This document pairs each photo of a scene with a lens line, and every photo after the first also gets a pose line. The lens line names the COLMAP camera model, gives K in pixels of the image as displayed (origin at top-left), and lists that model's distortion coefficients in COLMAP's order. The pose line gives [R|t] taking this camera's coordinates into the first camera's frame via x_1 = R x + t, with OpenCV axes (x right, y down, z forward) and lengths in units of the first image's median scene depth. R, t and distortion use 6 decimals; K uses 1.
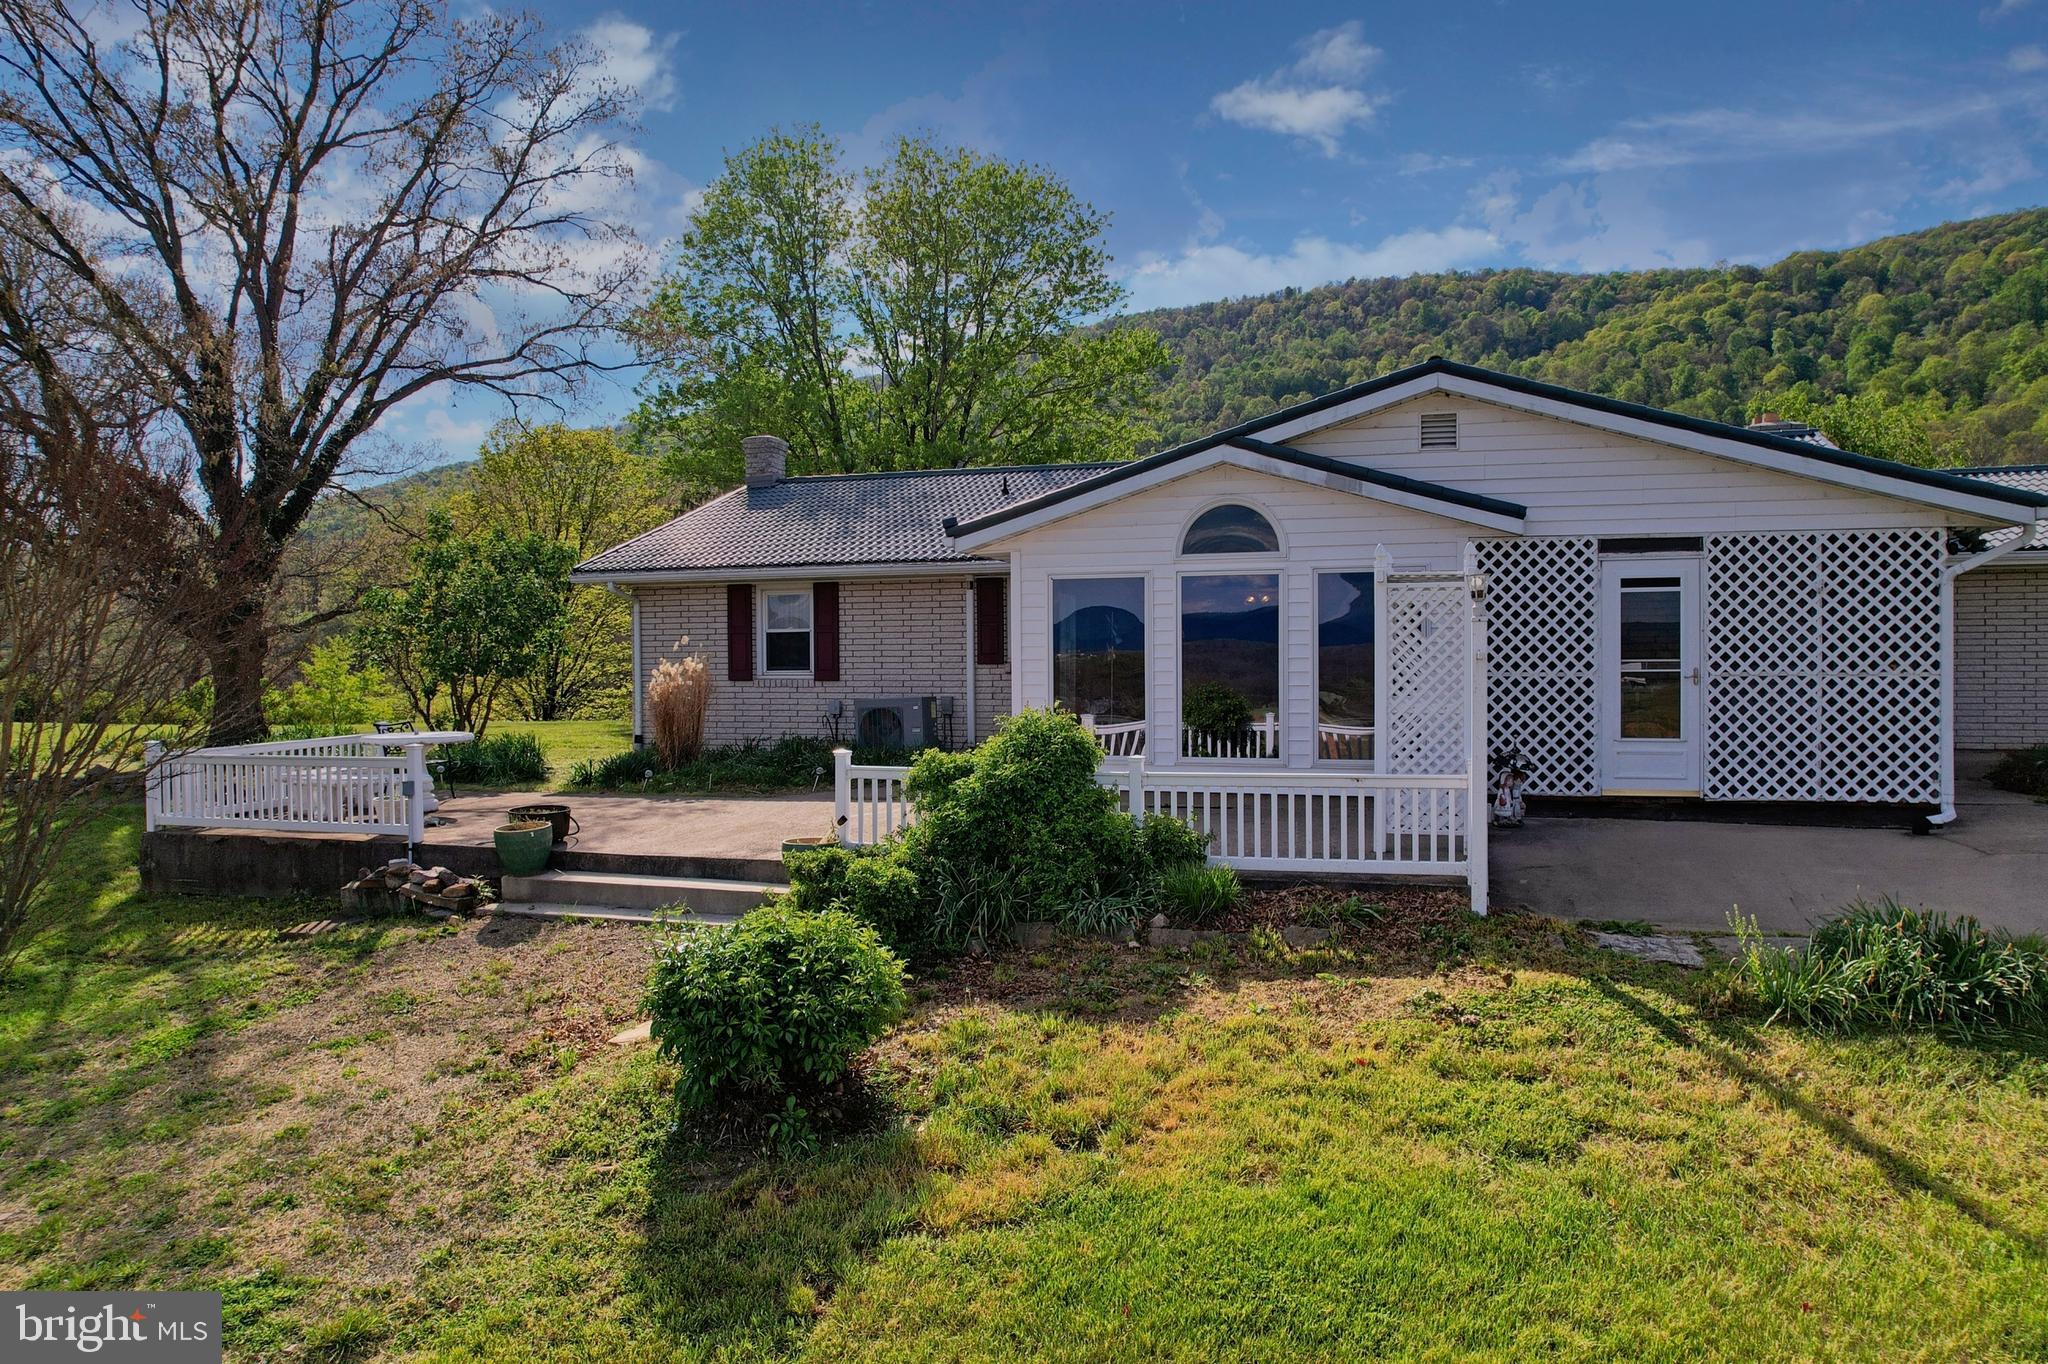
lens RADIAL K [[1306.9, 0, 1066.0], [0, 1306.9, 669.3], [0, 0, 1]] dist [-0.051652, 0.028975]
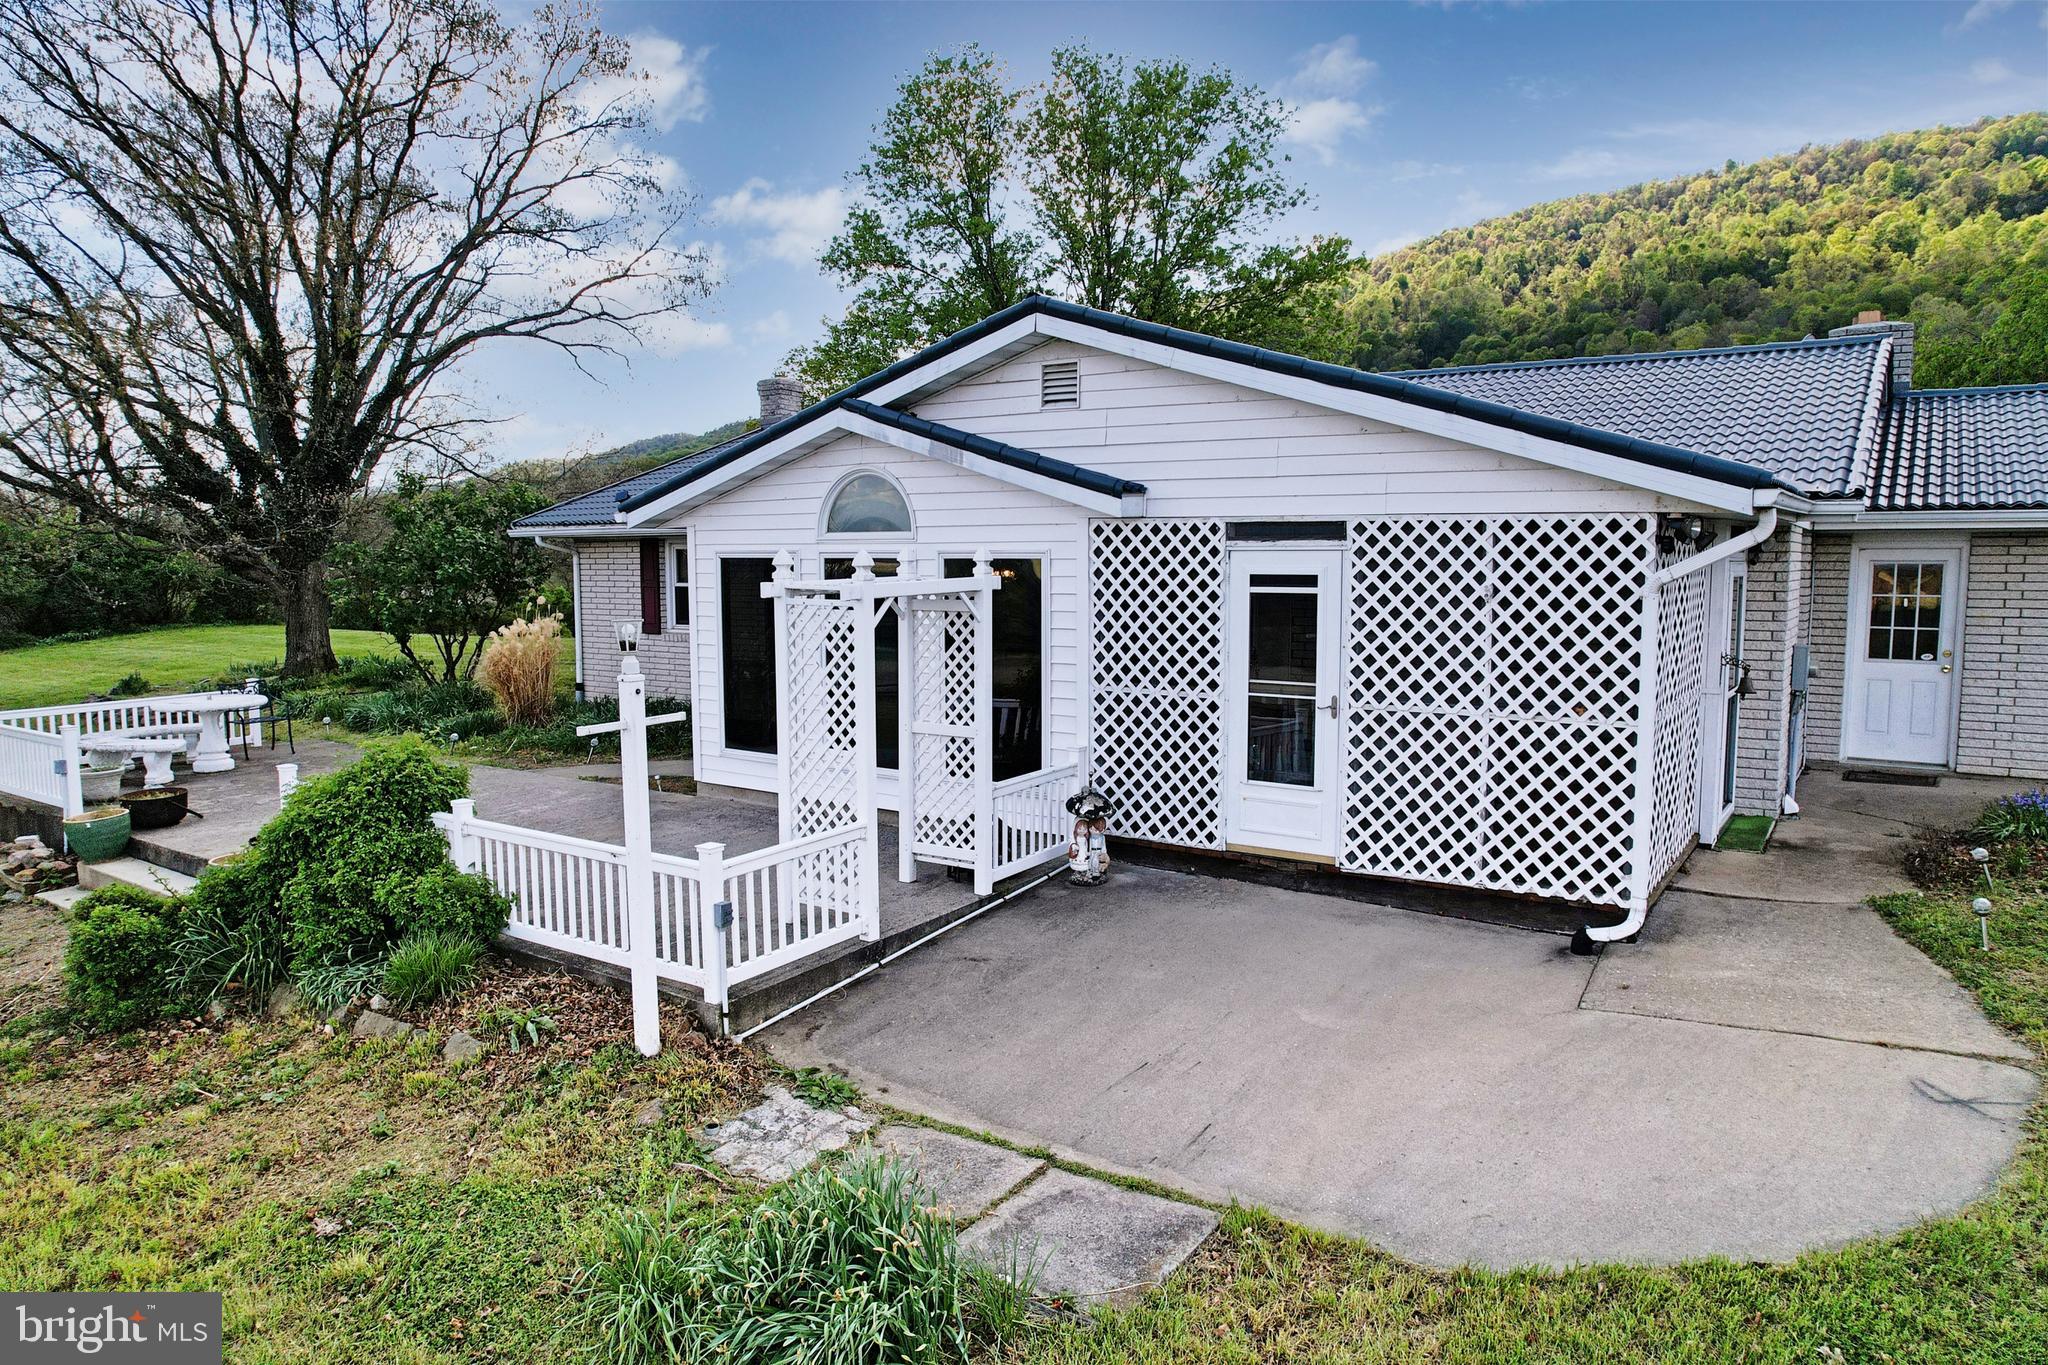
lens RADIAL K [[1270.7, 0, 1091.6], [0, 1270.7, 665.9], [0, 0, 1]] dist [-0.031624, 0.015792]
pose [[0.957549, 0.032339, -0.286450, 0.565737], [-0.010830, 0.997022, 0.076357, -0.073880], [0.288066, -0.070014, 0.955048, 0.255229]]
